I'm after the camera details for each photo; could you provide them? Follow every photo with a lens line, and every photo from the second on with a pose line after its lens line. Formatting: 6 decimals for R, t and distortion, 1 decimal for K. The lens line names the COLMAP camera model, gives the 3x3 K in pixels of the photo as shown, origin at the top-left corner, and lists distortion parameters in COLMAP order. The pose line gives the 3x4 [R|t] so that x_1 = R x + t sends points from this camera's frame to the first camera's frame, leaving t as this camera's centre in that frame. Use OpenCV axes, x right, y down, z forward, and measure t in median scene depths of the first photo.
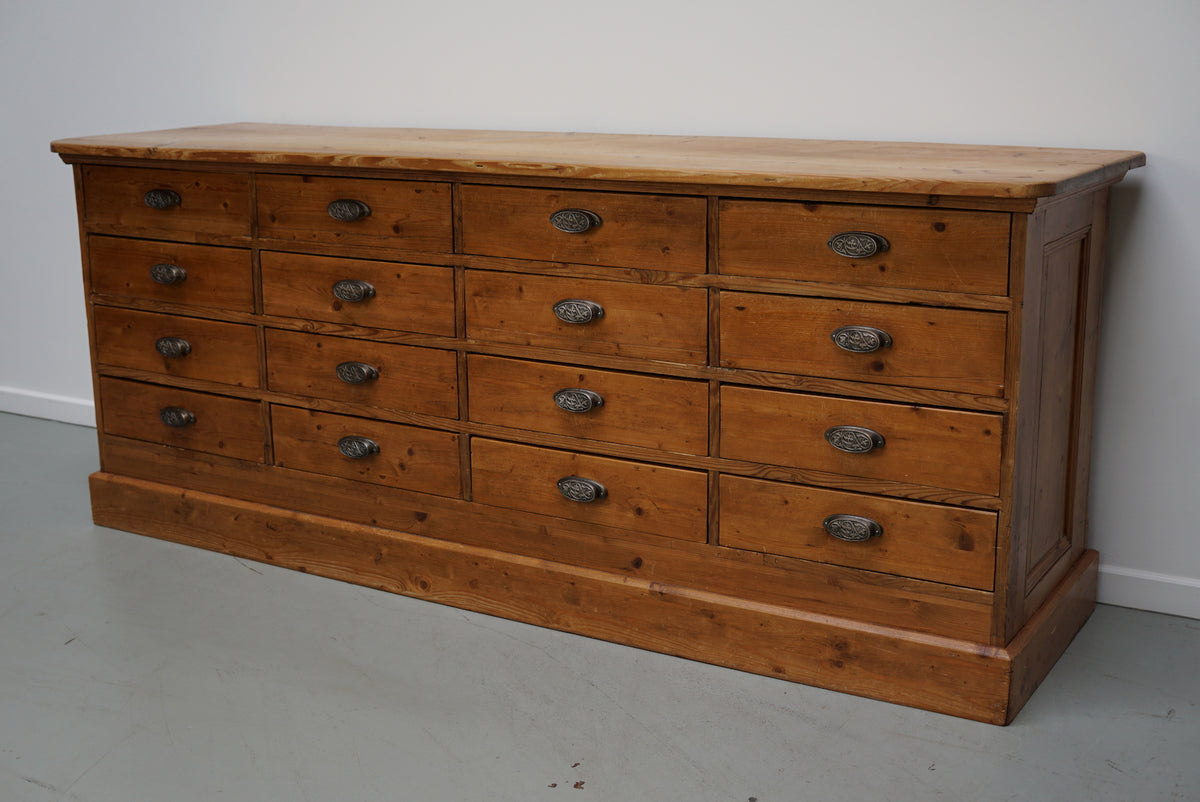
lens RADIAL K [[1545.0, 0, 610.1], [0, 1545.0, 404.0], [0, 0, 1]] dist [-0.144916, 0.322351]
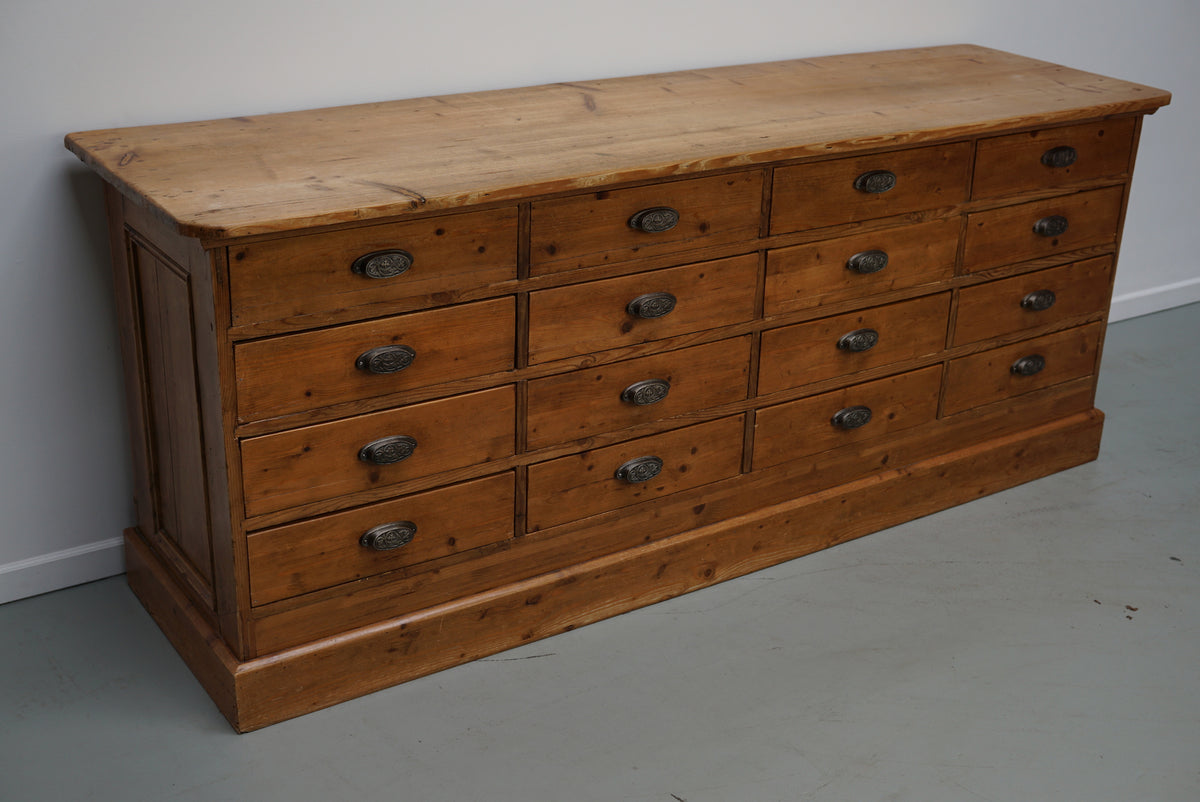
lens RADIAL K [[1545.0, 0, 610.1], [0, 1545.0, 404.0], [0, 0, 1]] dist [-0.144916, 0.322351]
pose [[0.426605, -0.333228, 0.840814, -1.045725], [0.179748, 0.942346, 0.282268, -0.304759], [-0.886397, 0.030717, 0.461906, 0.660180]]
